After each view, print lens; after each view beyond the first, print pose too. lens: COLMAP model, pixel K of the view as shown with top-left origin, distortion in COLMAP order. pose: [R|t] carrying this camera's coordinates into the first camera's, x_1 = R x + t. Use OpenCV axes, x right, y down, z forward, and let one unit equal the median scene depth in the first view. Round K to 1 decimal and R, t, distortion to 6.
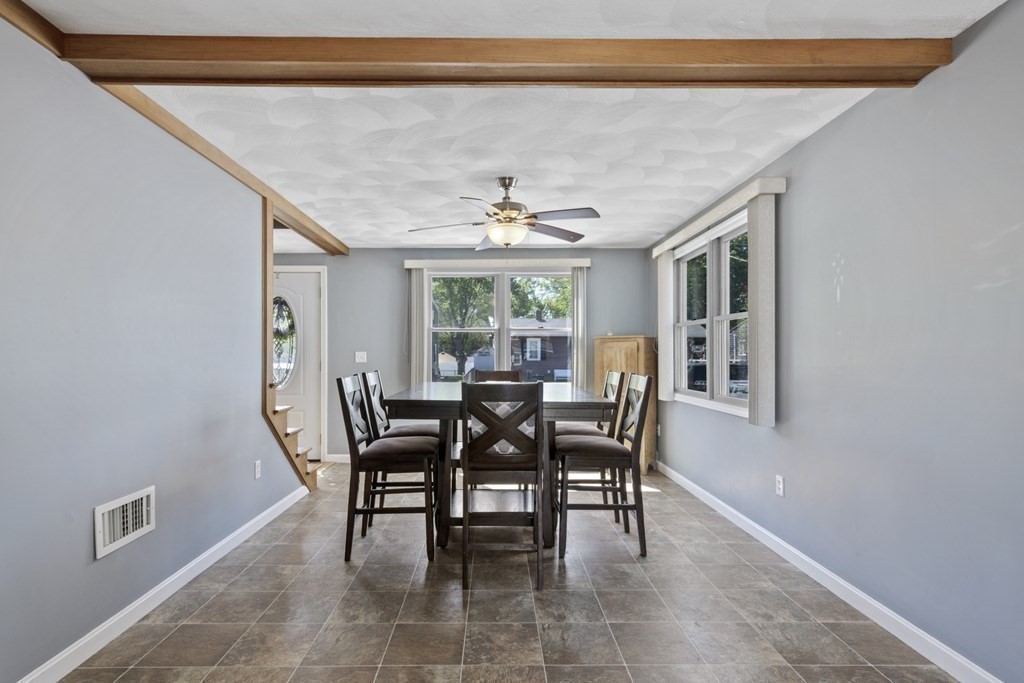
lens RADIAL K [[516.8, 0, 511.7], [0, 516.8, 349.4], [0, 0, 1]] dist [0.007441, 0.000266]
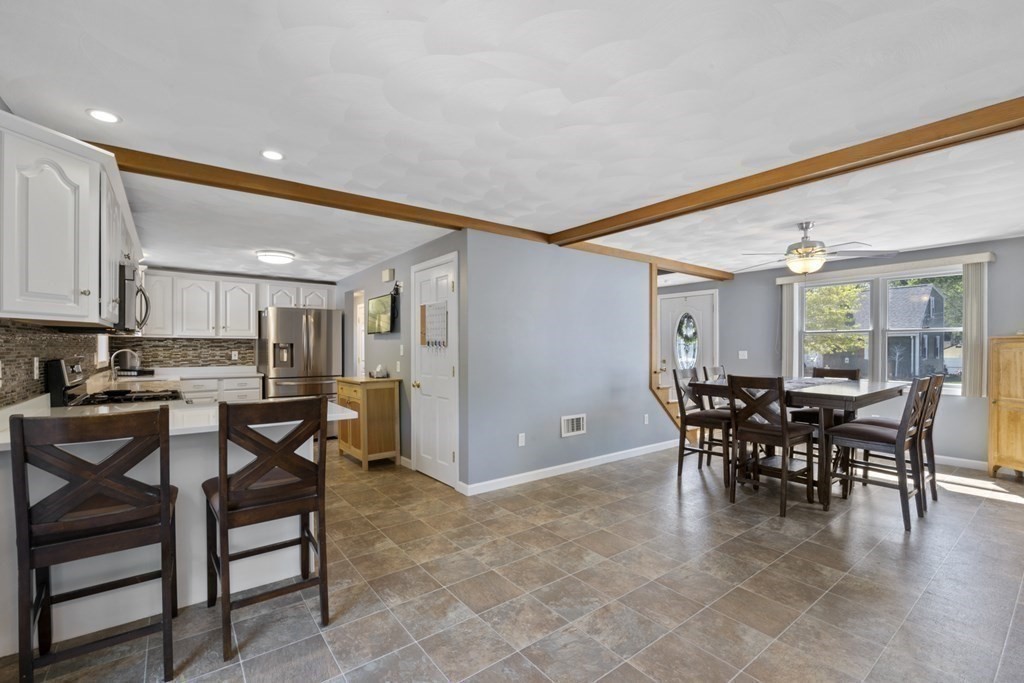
lens RADIAL K [[448.7, 0, 513.1], [0, 448.7, 345.9], [0, 0, 1]] dist [-0.000873, 0.000023]
pose [[0.607388, -0.001549, -0.794404, 0.448567], [0.006256, 0.999976, 0.002834, -0.025727], [0.794381, -0.006691, 0.607383, -0.287204]]
